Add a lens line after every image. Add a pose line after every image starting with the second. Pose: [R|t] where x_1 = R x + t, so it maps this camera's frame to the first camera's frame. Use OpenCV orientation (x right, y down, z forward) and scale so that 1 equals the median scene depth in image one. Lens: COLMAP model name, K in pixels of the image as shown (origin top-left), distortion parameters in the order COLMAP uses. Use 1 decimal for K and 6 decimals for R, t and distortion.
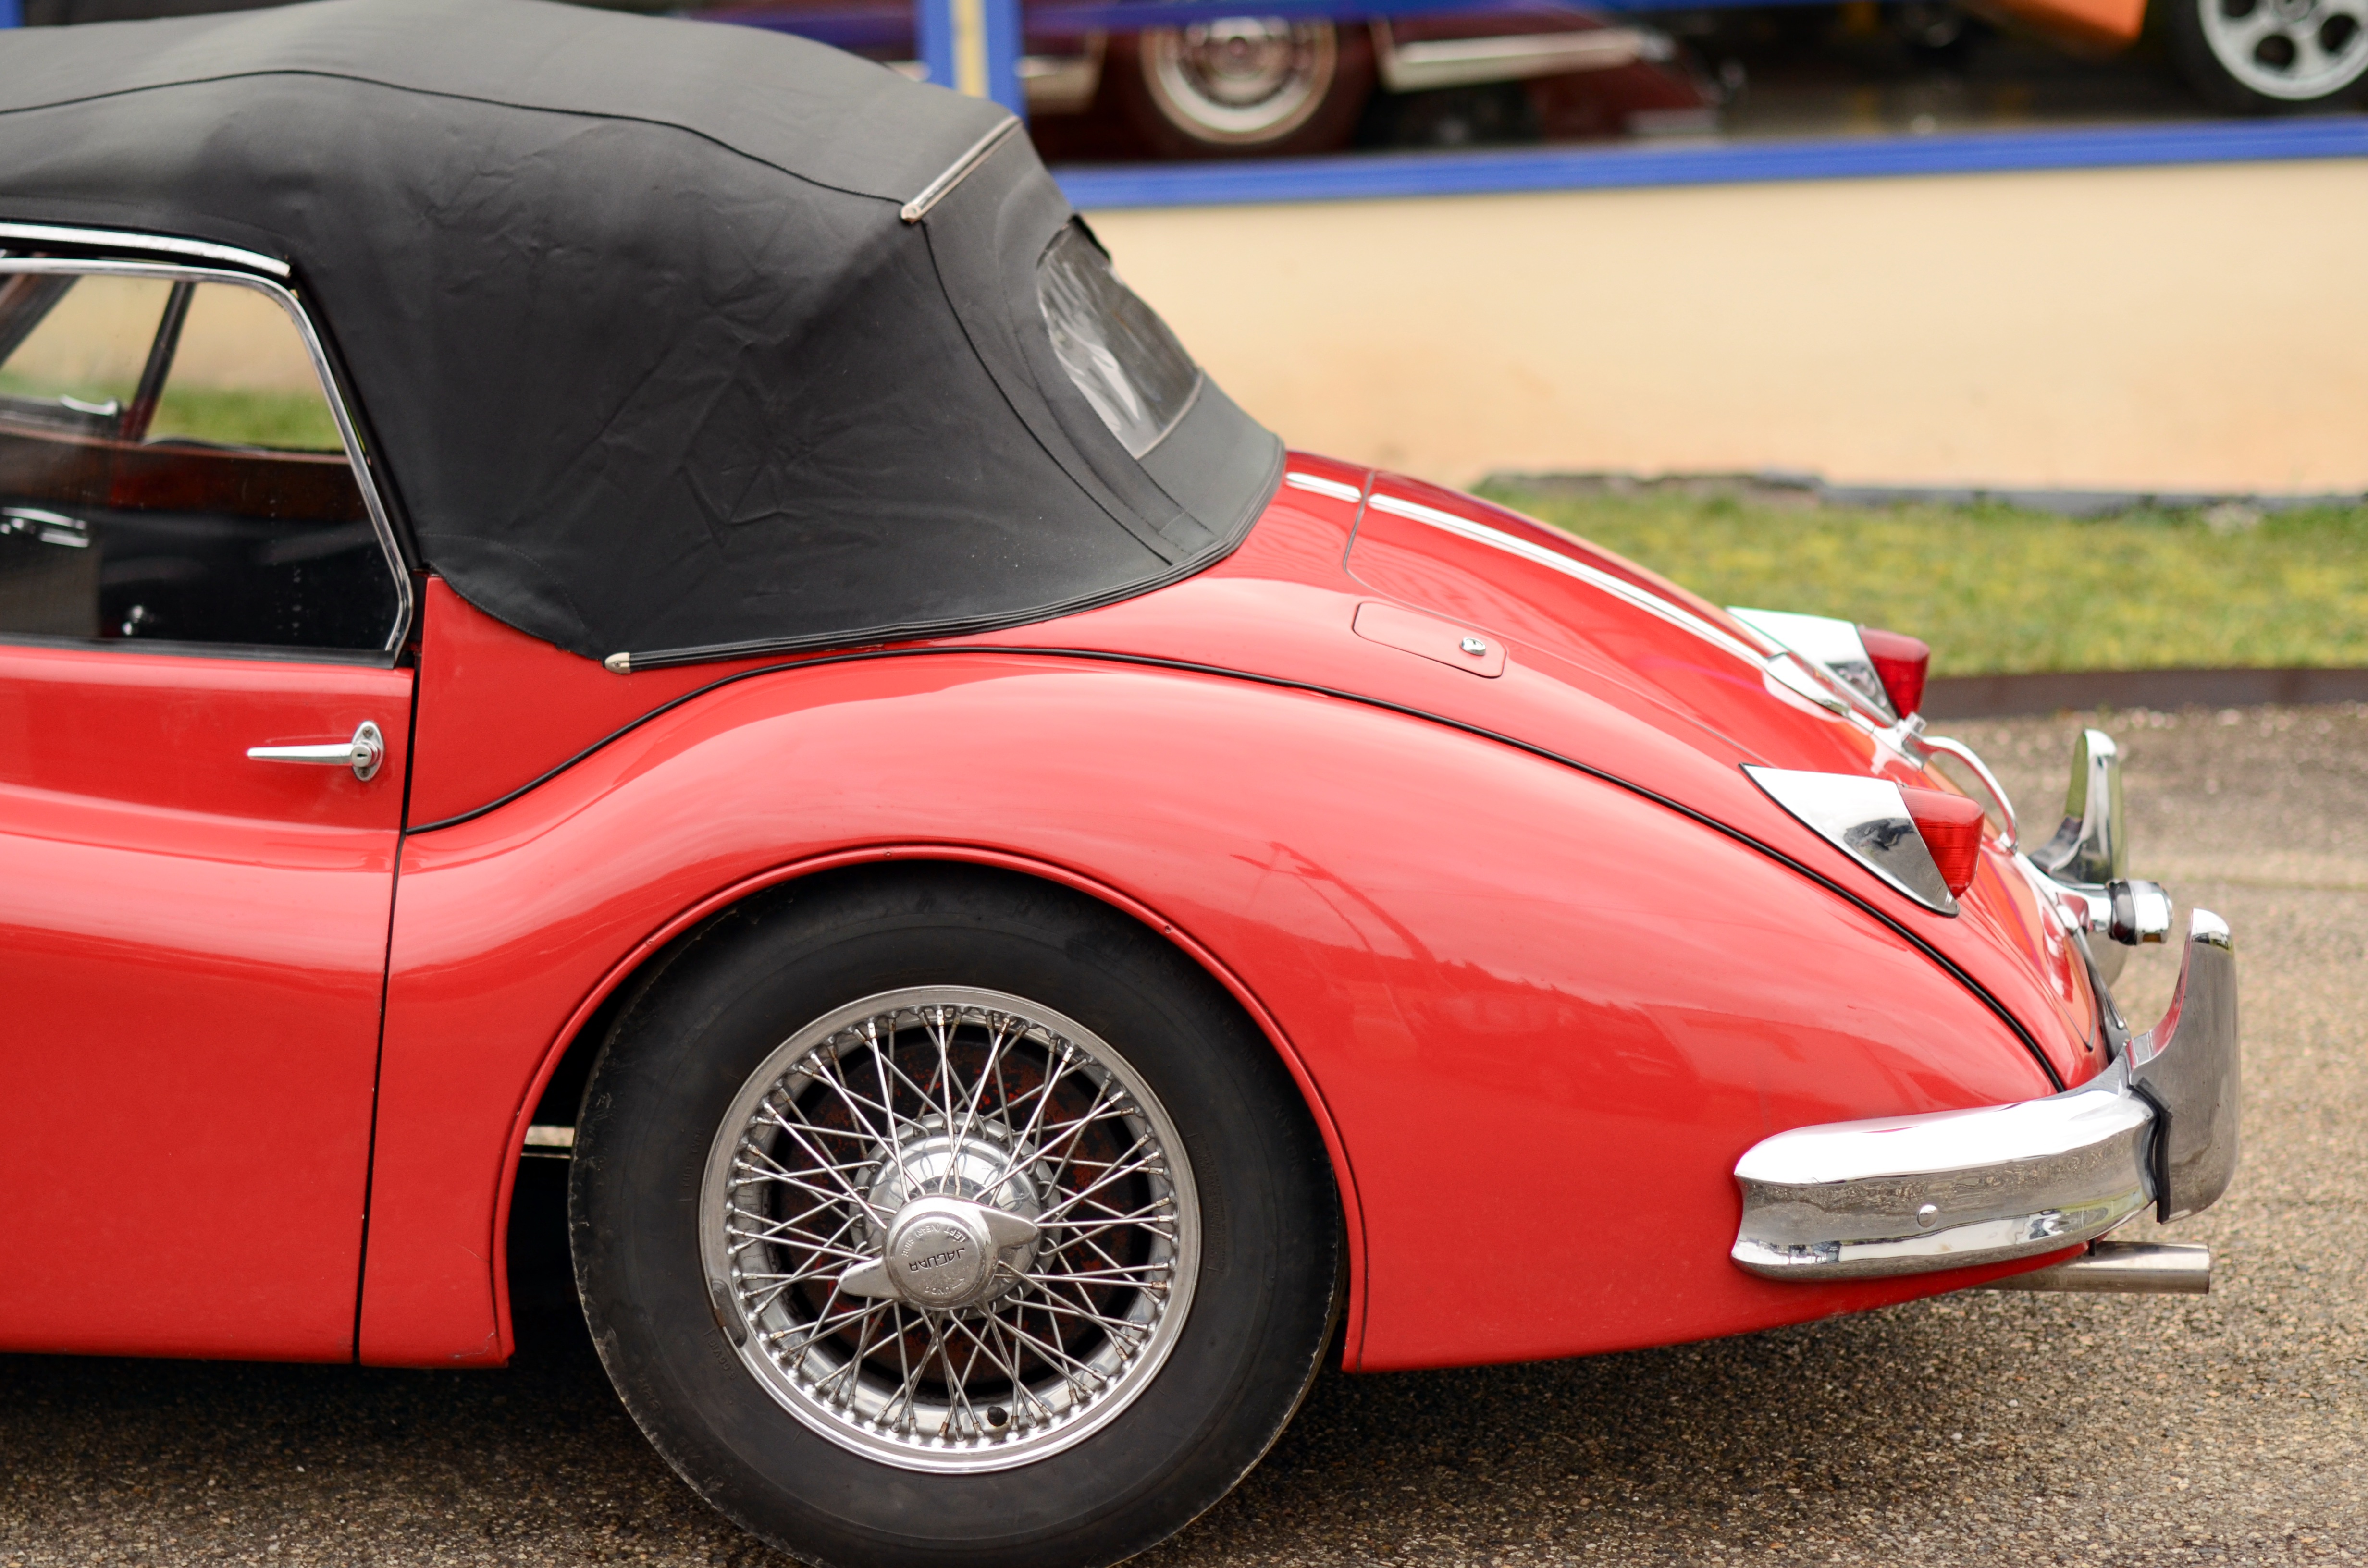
lens RADIAL K [[5280.4, 0, 1184.0], [0, 5280.4, 784.0], [0, 0, 1]] dist [-0.131985, -0.179389]
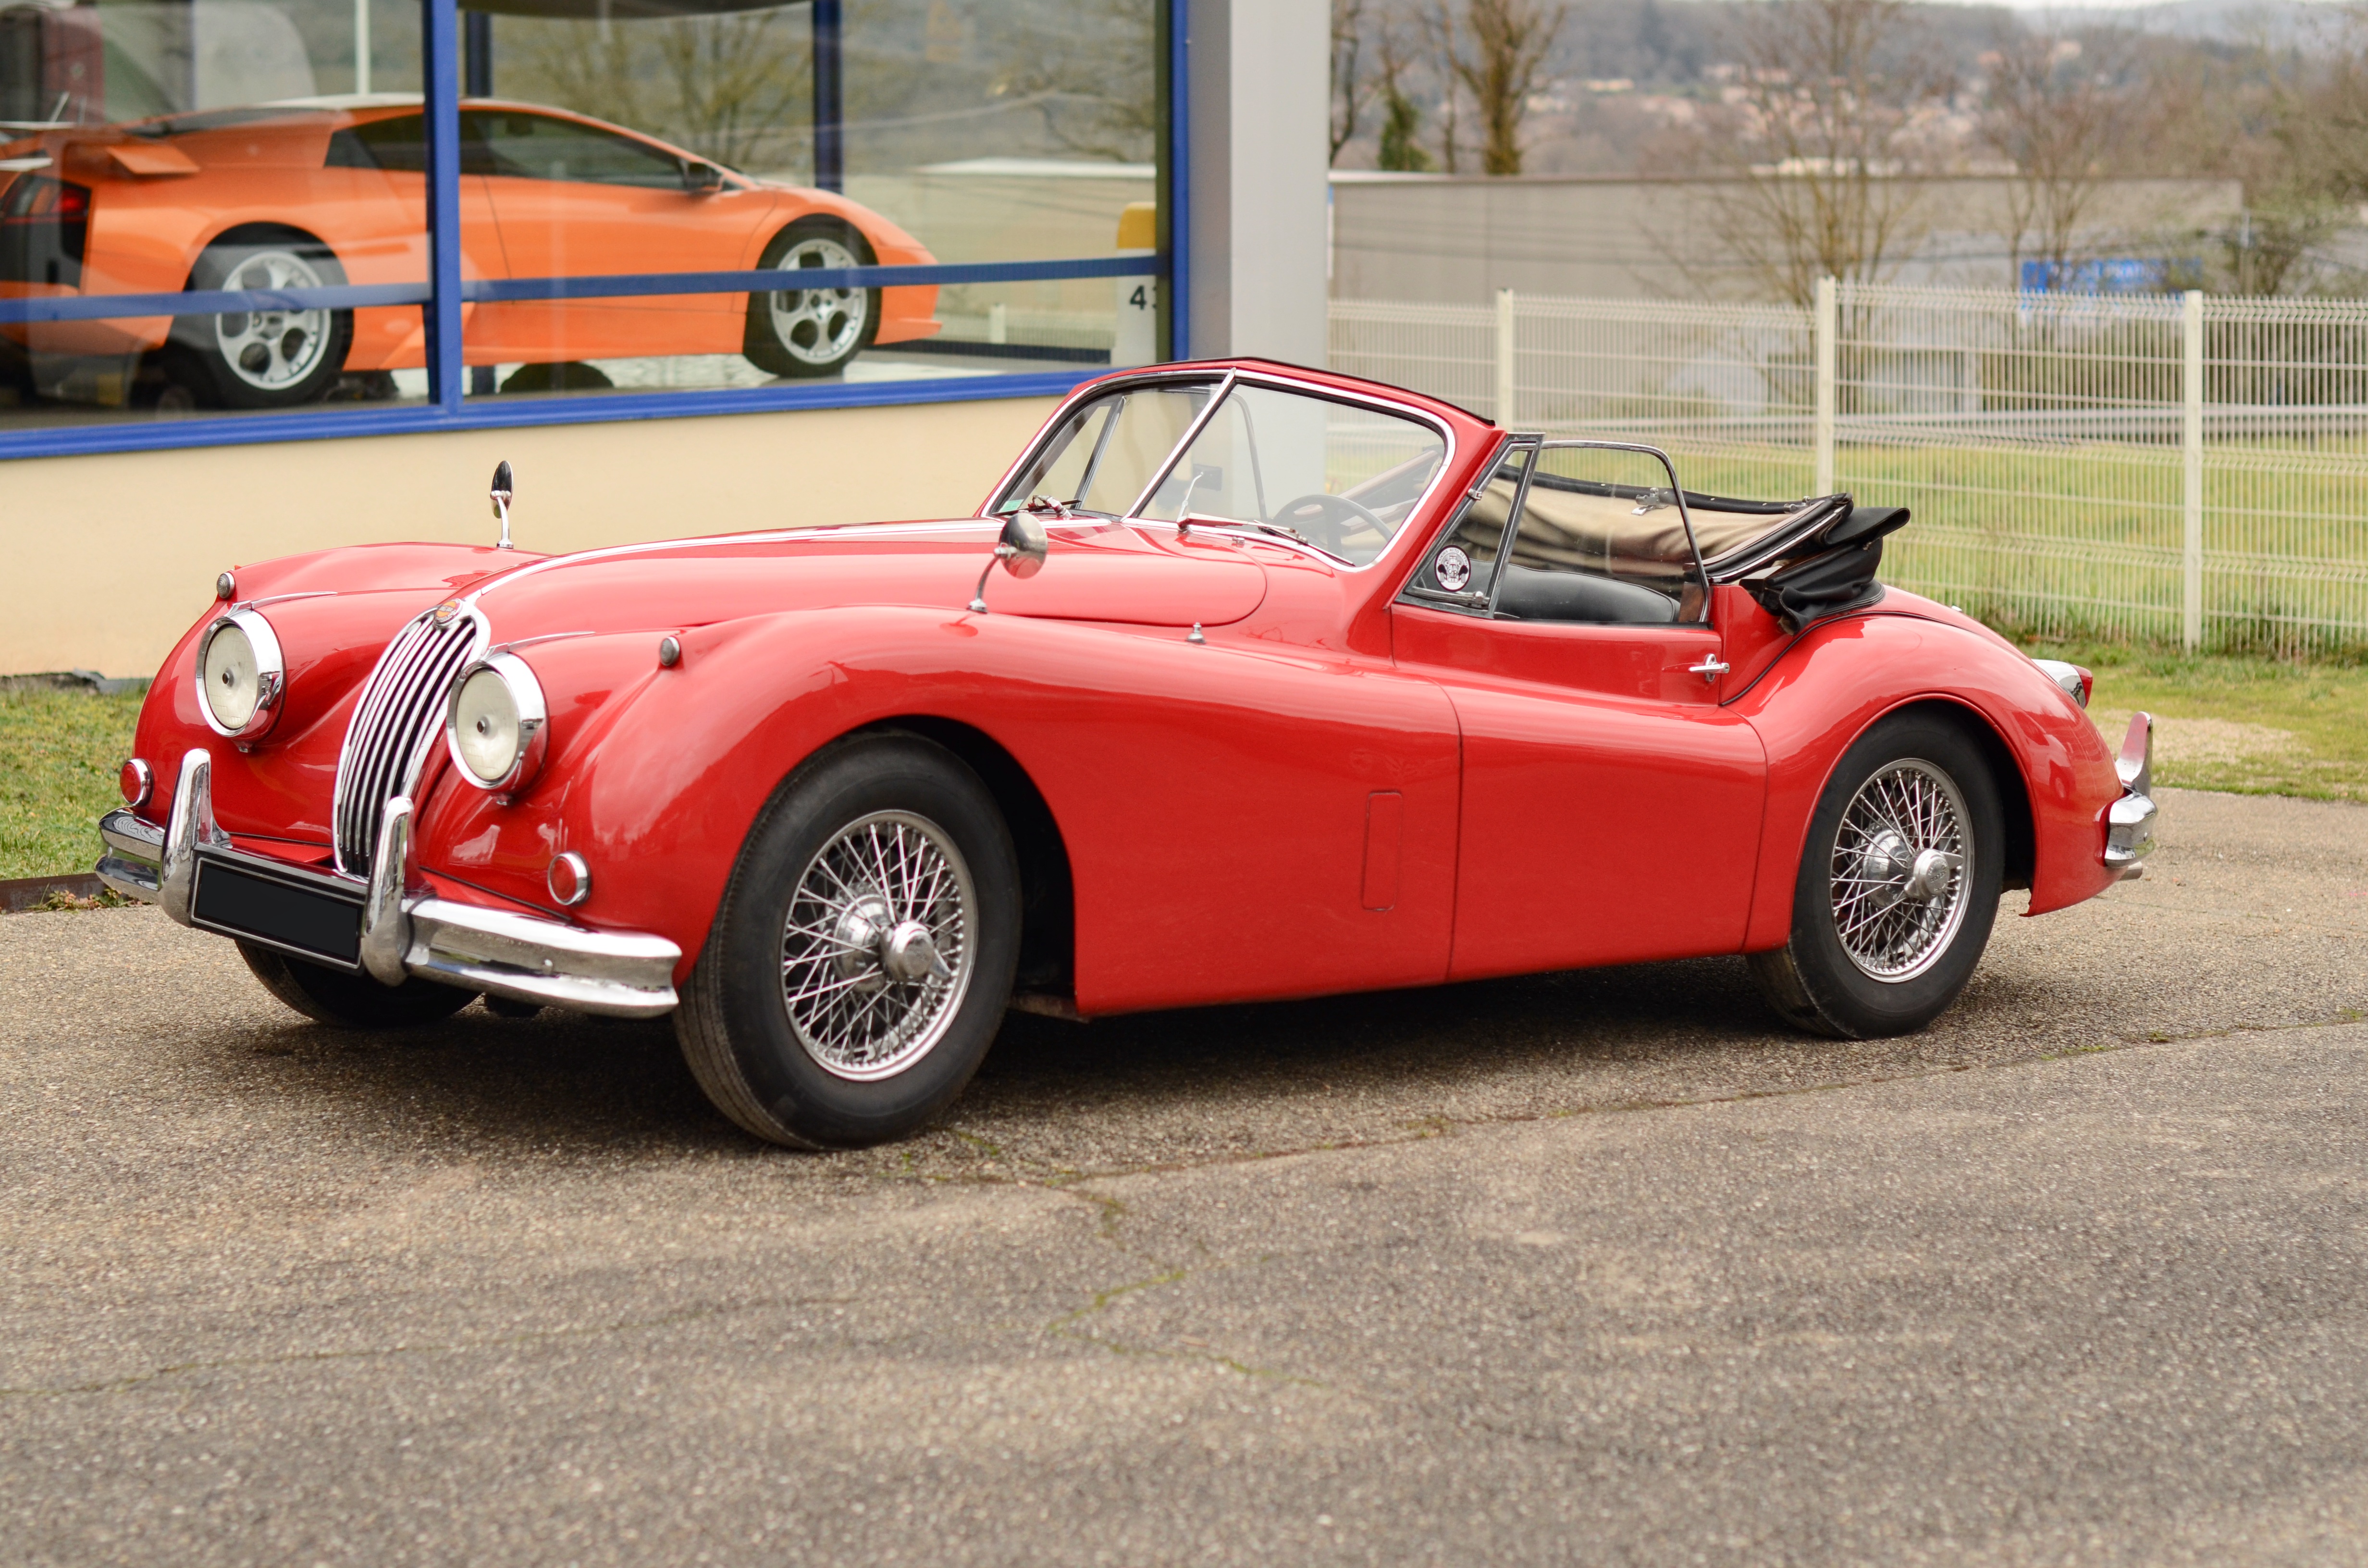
lens RADIAL K [[5280.4, 0, 1184.0], [0, 5280.4, 784.0], [0, 0, 1]] dist [-0.131985, -0.179389]
pose [[0.703225, -0.050798, 0.709150, -1.825757], [0.094454, 0.995278, -0.022370, 0.068538], [-0.704665, 0.082713, 0.704702, -0.356332]]
